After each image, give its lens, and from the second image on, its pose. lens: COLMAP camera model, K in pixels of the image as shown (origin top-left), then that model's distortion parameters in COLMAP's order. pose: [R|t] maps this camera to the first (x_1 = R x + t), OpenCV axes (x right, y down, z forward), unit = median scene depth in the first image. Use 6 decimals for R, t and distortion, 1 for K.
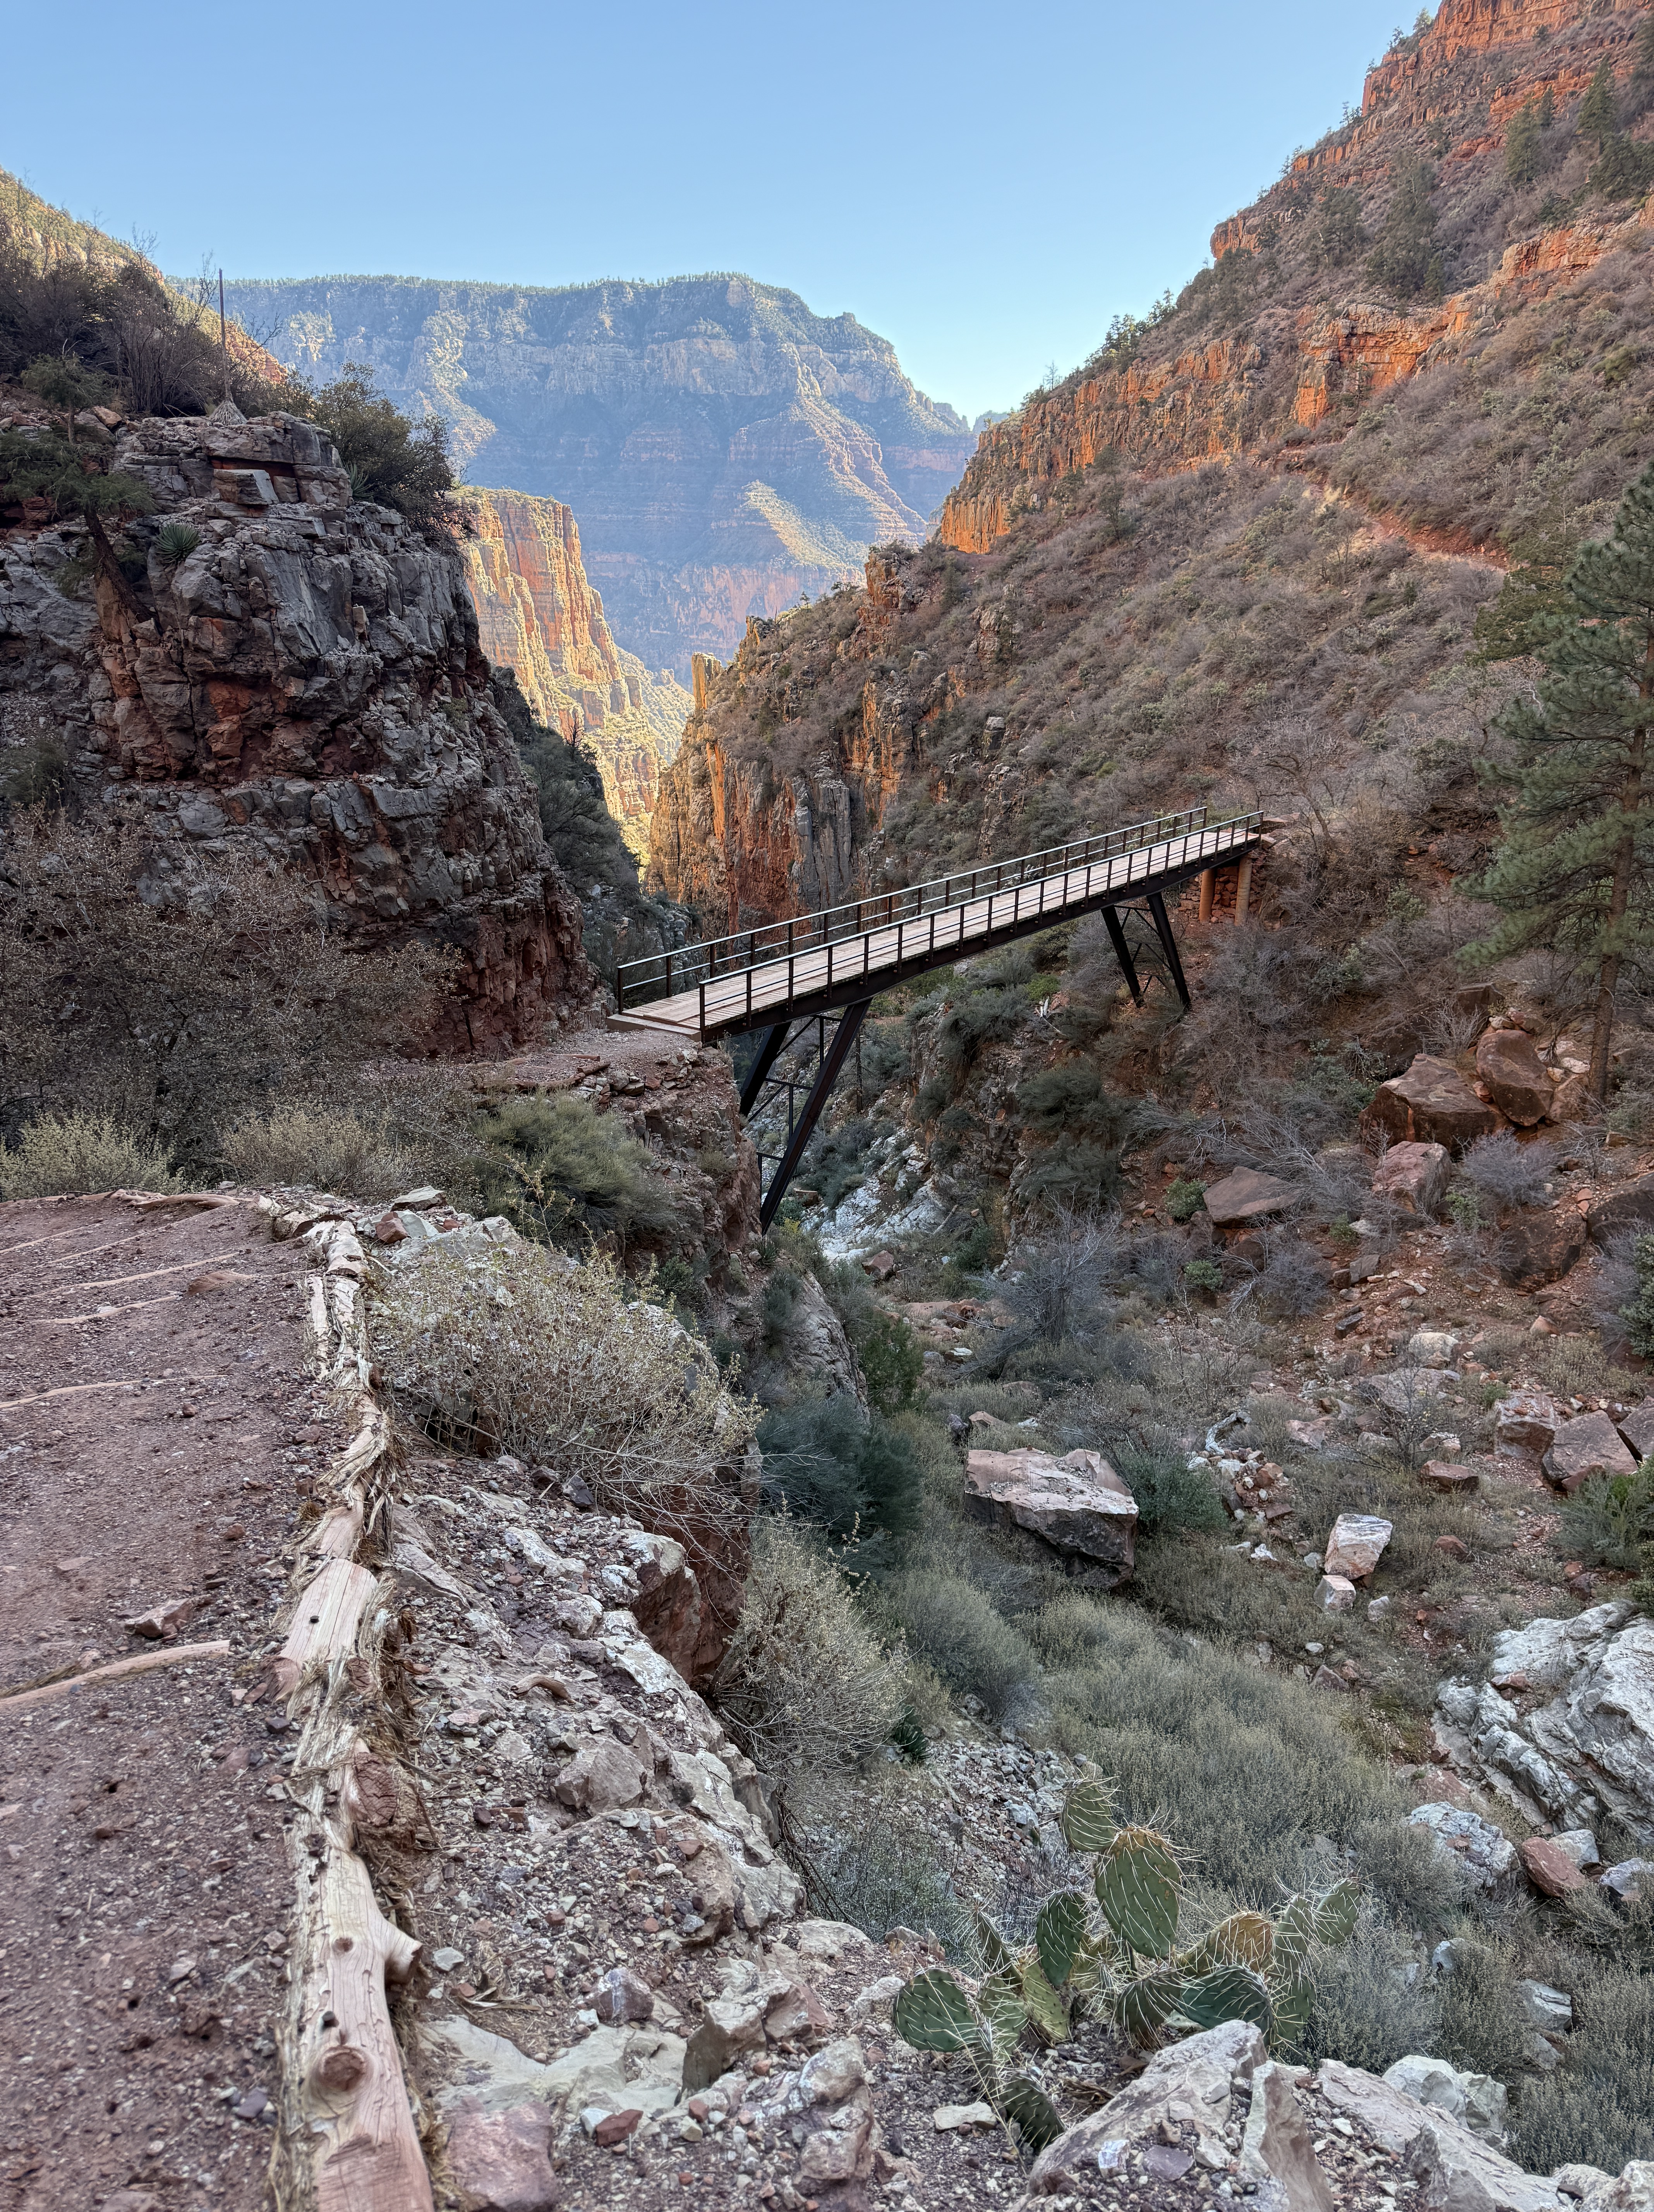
lens RADIAL K [[1558.7, 0, 826.4], [0, 1558.7, 1135.3], [0, 0, 1]] dist [0.050018, -0.062707]
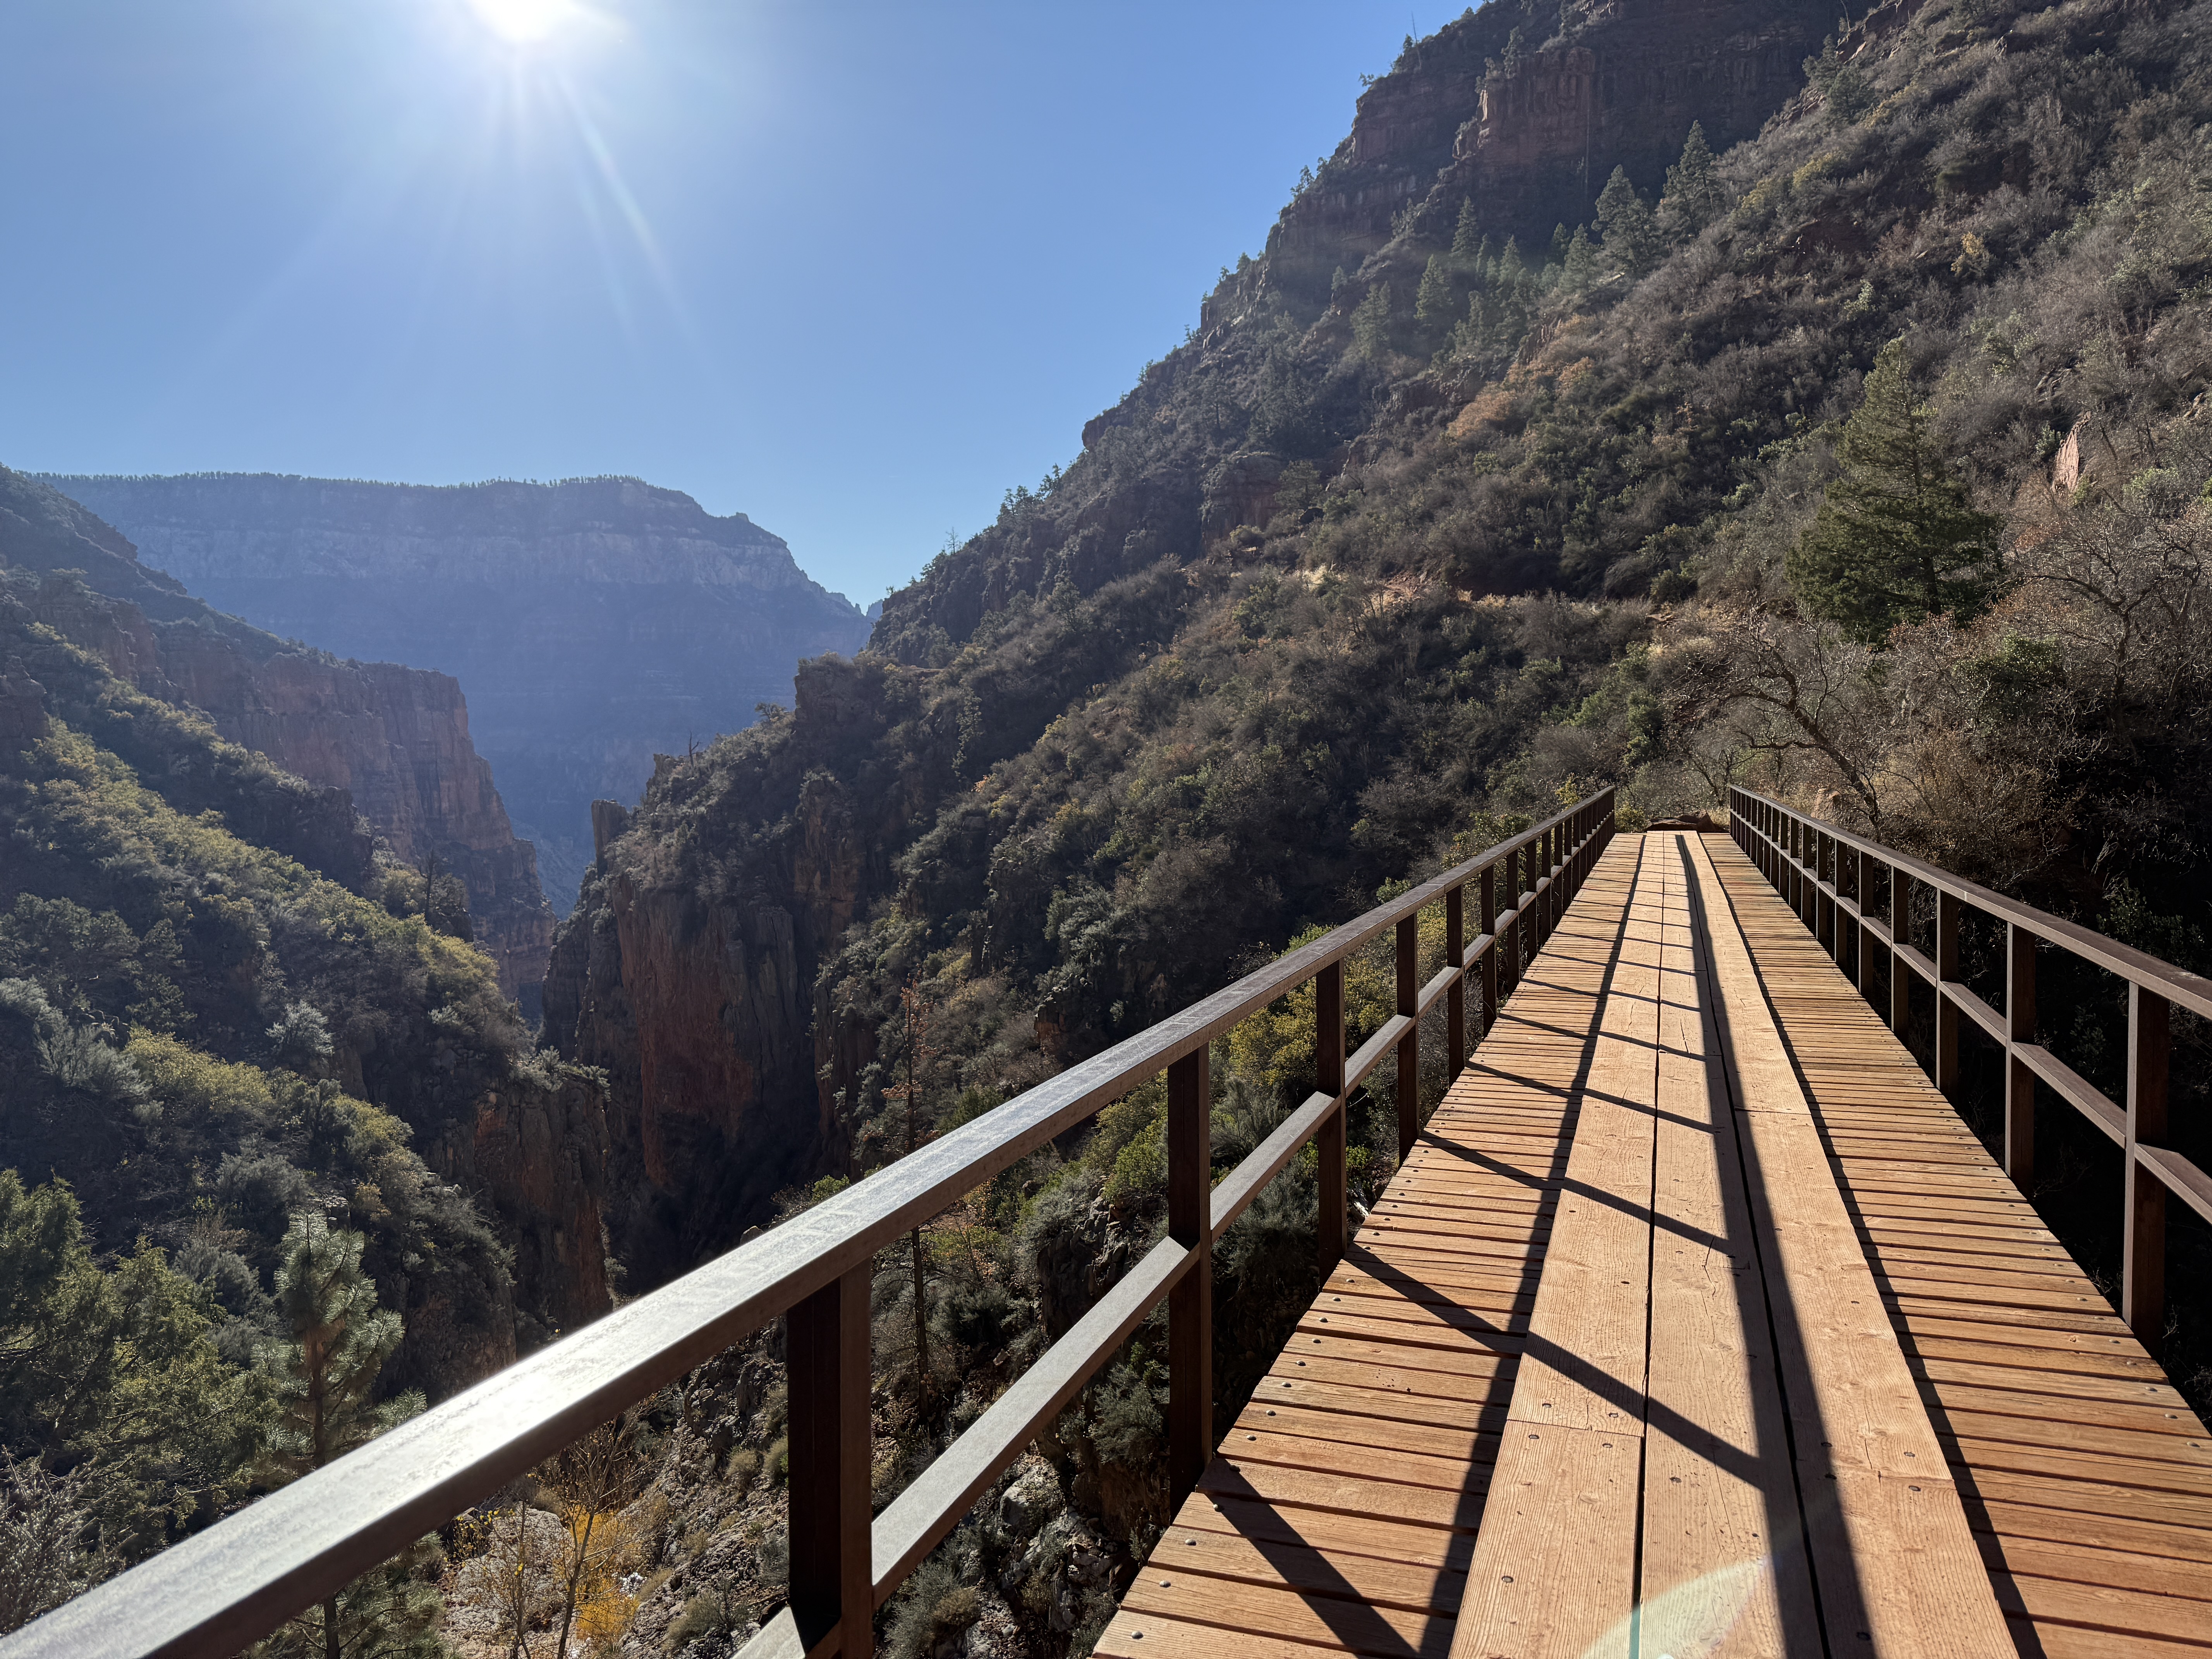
lens RADIAL K [[1558.9, 0, 1116.8], [0, 1558.9, 859.5], [0, 0, 1]] dist [0.050018, -0.062707]
pose [[0.970542, -0.043509, 0.236971, -0.012090], [0.104571, 0.962158, -0.251629, -0.021402], [-0.217056, 0.268997, 0.938364, 0.159516]]
